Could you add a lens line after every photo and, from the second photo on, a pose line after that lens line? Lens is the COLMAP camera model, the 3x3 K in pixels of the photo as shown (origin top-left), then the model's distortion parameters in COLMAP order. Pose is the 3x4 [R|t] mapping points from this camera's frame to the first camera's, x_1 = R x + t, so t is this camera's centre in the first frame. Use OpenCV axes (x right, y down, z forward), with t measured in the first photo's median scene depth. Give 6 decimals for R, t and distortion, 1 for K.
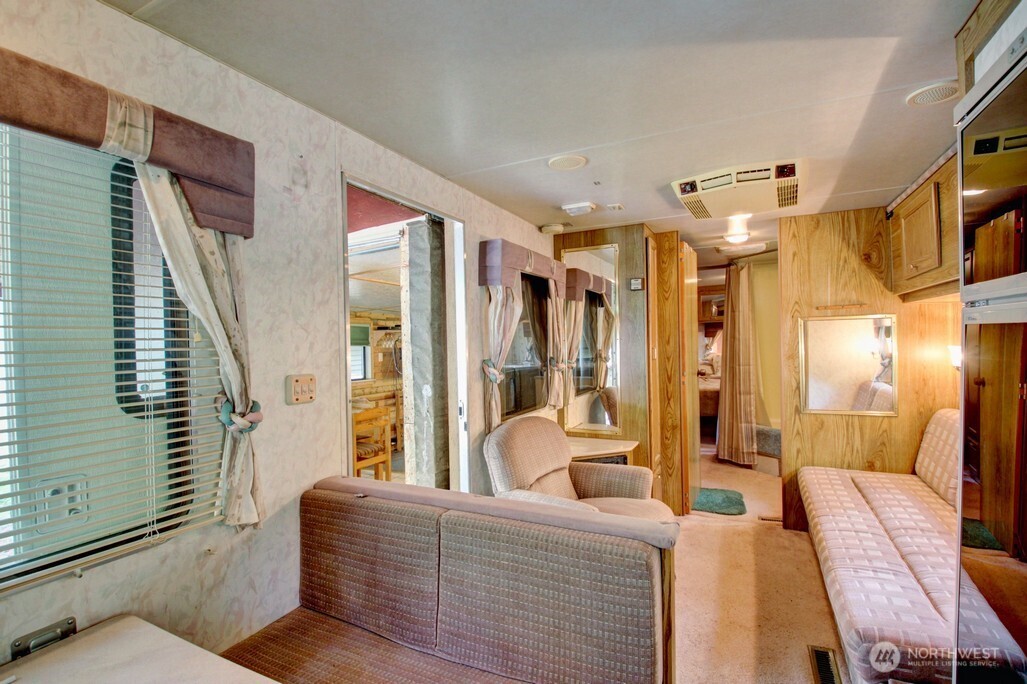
lens RADIAL K [[475.2, 0, 510.5], [0, 475.2, 343.9], [0, 0, 1]] dist [0.022575, -0.034630]
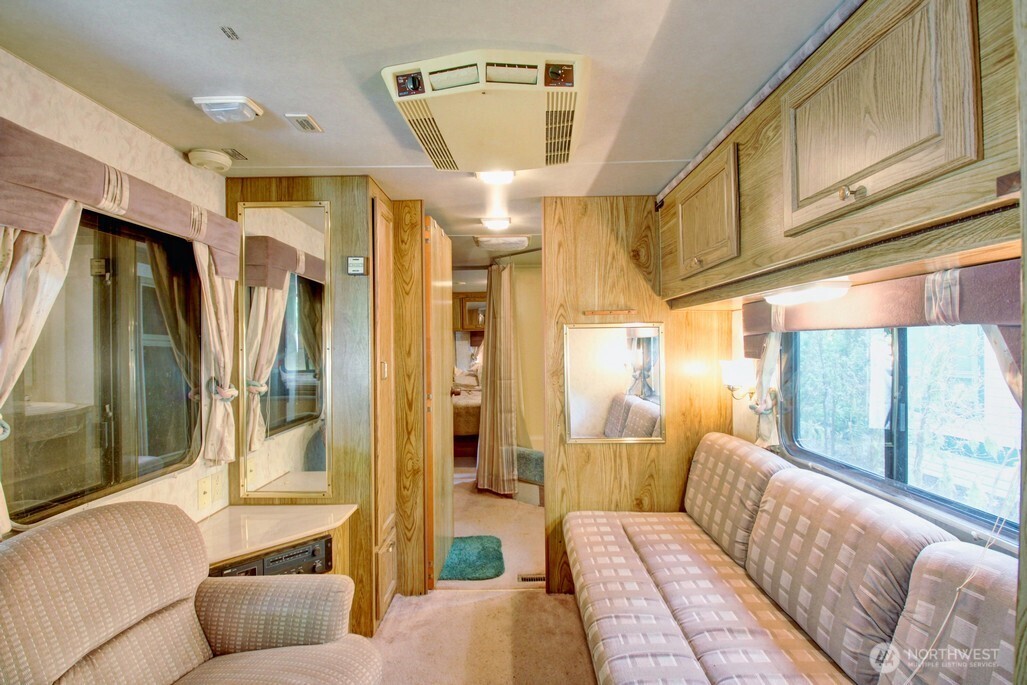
lens RADIAL K [[475.2, 0, 510.5], [0, 475.2, 344.4], [0, 0, 1]] dist [0.022575, -0.034630]
pose [[0.896949, 0.013338, 0.441932, 0.167942], [-0.006466, 0.999834, -0.017053, -0.006562], [-0.442086, 0.012438, 0.896886, 0.318367]]
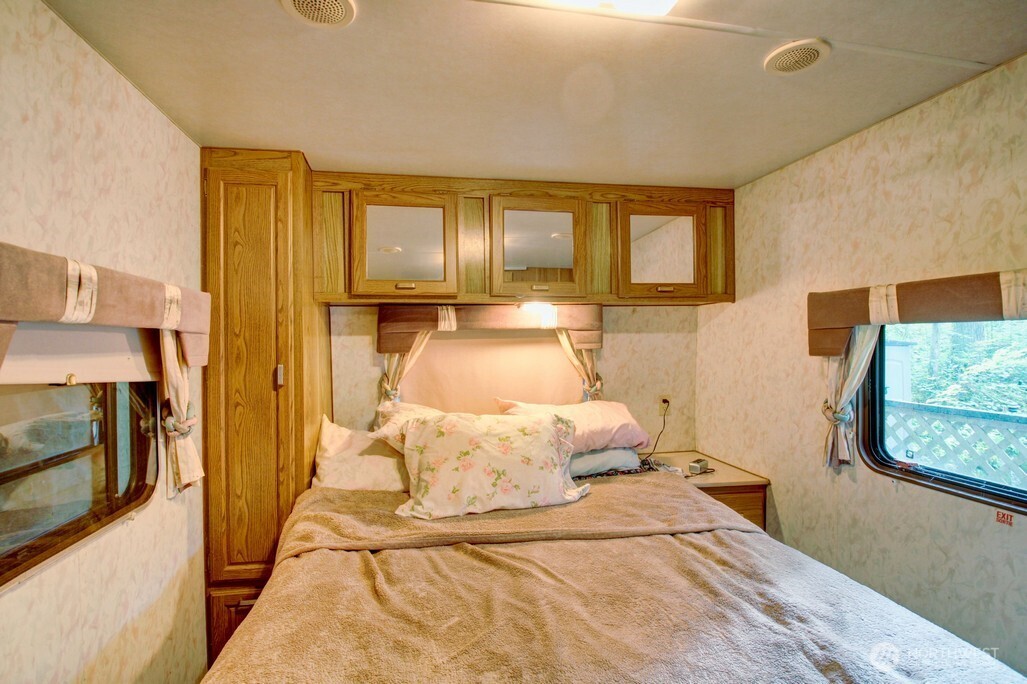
lens RADIAL K [[492.3, 0, 513.5], [0, 492.3, 342.0], [0, 0, 1]] dist [0.000136, -0.015710]
pose [[0.797568, 0.013703, 0.603074, 0.769269], [-0.004417, 0.999848, -0.016876, -0.042258], [-0.603213, 0.010796, 0.797507, 1.863548]]
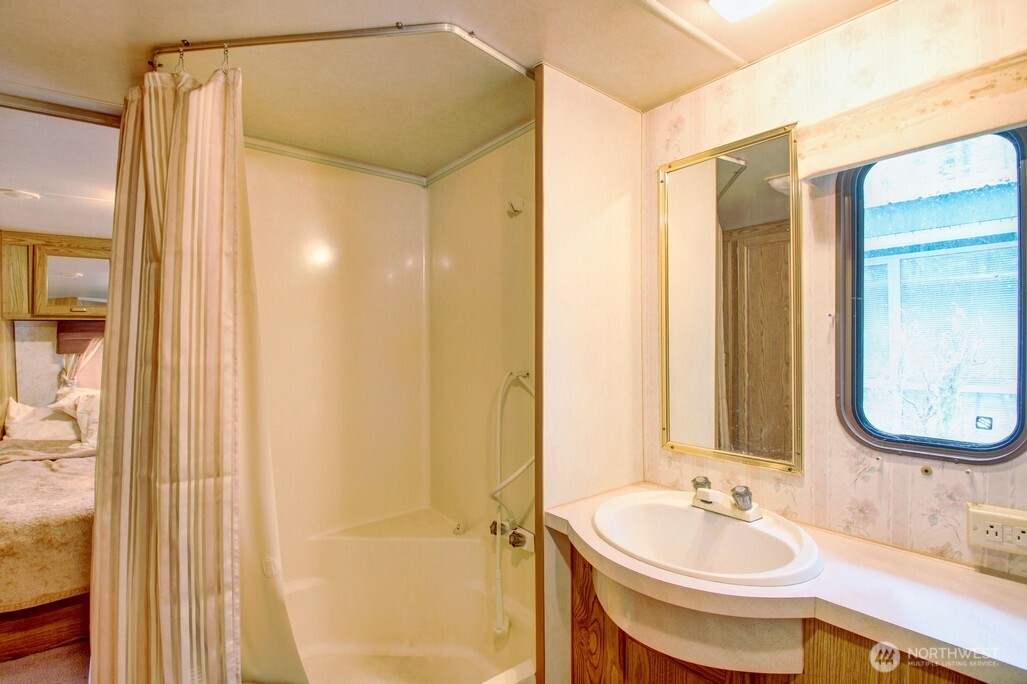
lens RADIAL K [[492.3, 0, 513.5], [0, 492.3, 342.0], [0, 0, 1]] dist [0.000136, -0.015710]
pose [[0.438014, 0.015766, 0.898830, 0.509234], [0.010706, 0.999684, -0.022752, -0.026521], [-0.898904, 0.019588, 0.437707, 1.144007]]
